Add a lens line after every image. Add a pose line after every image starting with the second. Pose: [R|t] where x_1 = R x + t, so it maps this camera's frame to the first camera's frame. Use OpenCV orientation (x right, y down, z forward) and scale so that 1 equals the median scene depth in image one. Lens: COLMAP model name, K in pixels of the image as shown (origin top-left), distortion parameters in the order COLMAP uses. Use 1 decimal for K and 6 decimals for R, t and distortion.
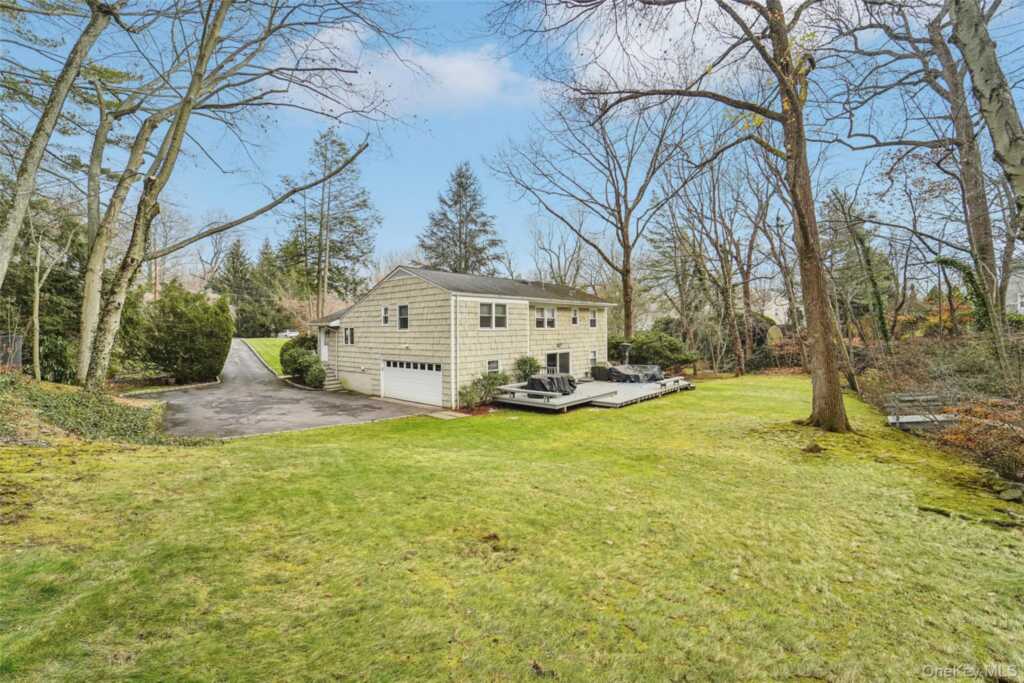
lens RADIAL K [[423.2, 0, 515.0], [0, 423.2, 337.3], [0, 0, 1]] dist [-0.000834, -0.000308]
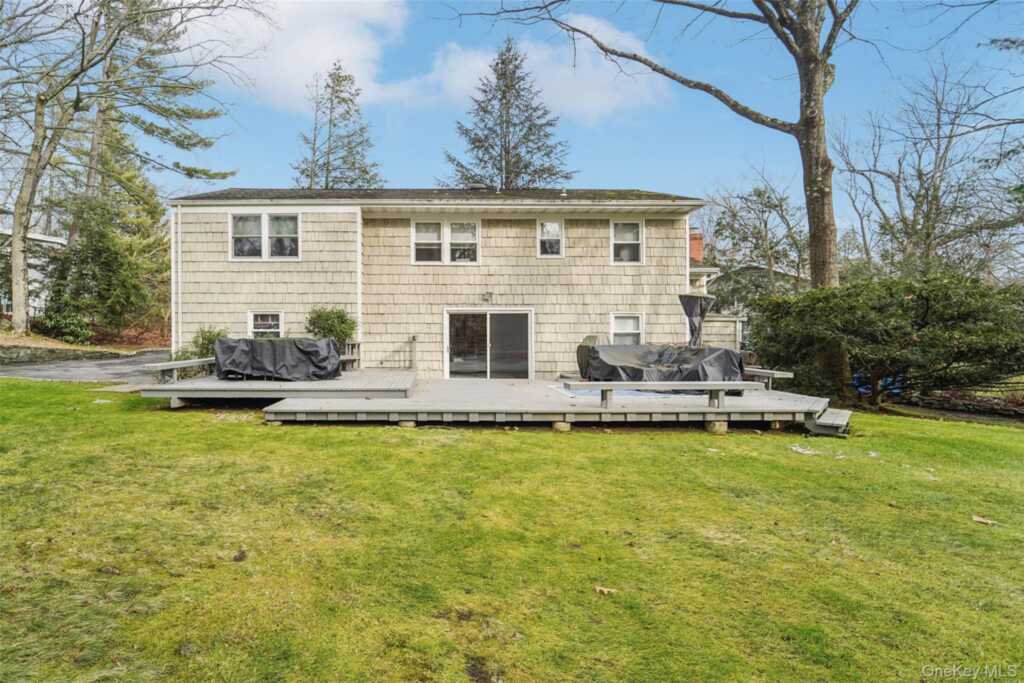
lens RADIAL K [[438.0, 0, 512.0], [0, 438.0, 341.5], [0, 0, 1]] dist [-0.000313, -0.000102]
pose [[0.681152, 0.023642, -0.731760, 0.503976], [-0.016881, 0.999720, 0.016585, 0.062433], [0.731947, 0.001056, 0.681360, 0.677747]]
